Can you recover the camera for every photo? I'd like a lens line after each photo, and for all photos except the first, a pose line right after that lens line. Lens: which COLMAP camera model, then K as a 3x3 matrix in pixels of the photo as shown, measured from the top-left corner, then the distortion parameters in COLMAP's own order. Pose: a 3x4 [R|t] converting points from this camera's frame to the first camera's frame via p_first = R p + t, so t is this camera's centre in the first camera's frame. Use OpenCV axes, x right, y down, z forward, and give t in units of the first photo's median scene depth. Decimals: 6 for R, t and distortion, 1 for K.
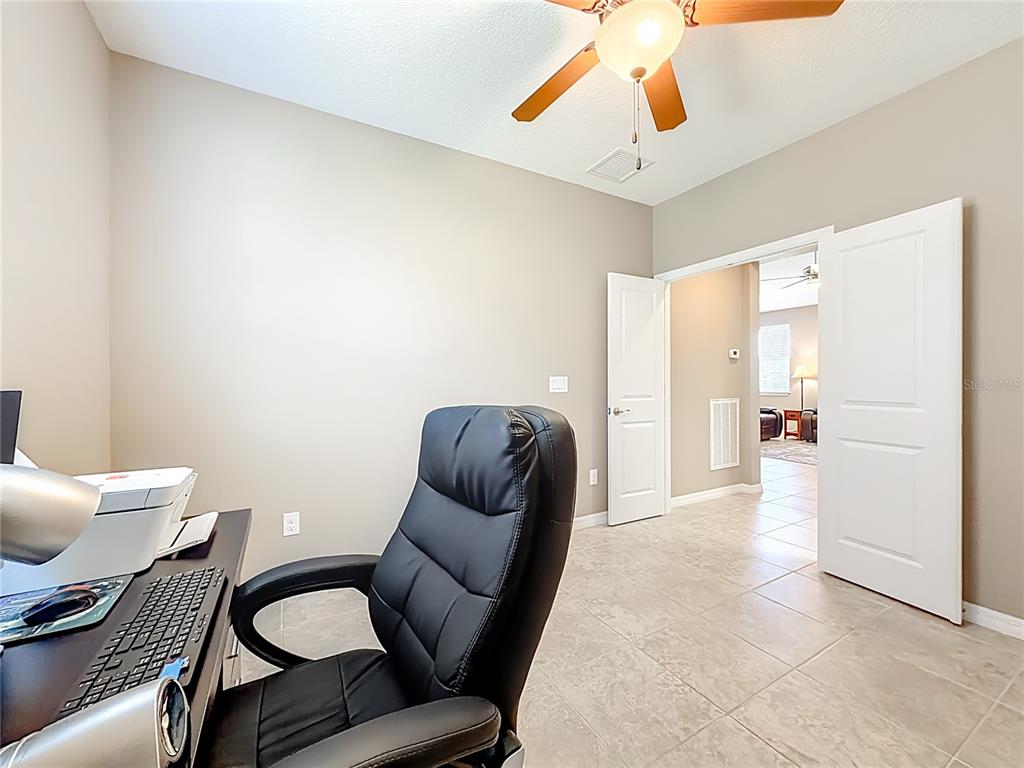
lens RADIAL K [[419.3, 0, 512.3], [0, 419.3, 378.4], [0, 0, 1]] dist [-0.002549, 0.000402]
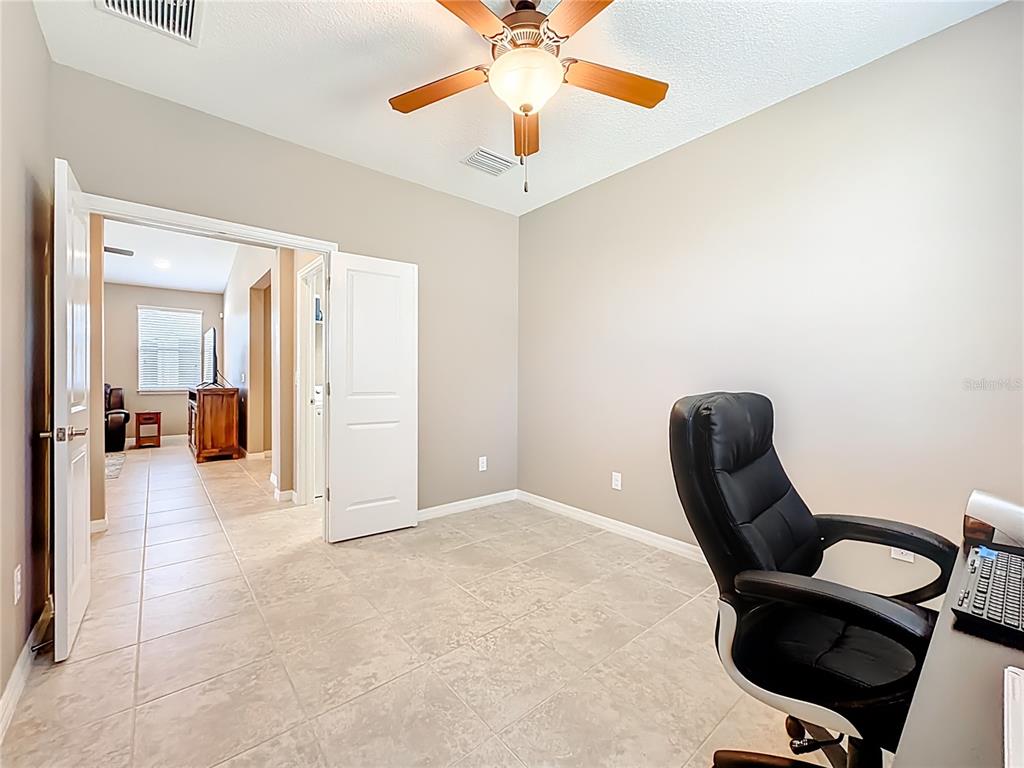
lens RADIAL K [[419.3, 0, 516.6], [0, 419.3, 383.3], [0, 0, 1]] dist [-0.002549, 0.000402]
pose [[-0.186079, -0.014645, 0.982426, -0.593391], [-0.004730, 0.999891, 0.014009, 0.007765], [-0.982523, -0.002040, -0.186128, 0.907250]]
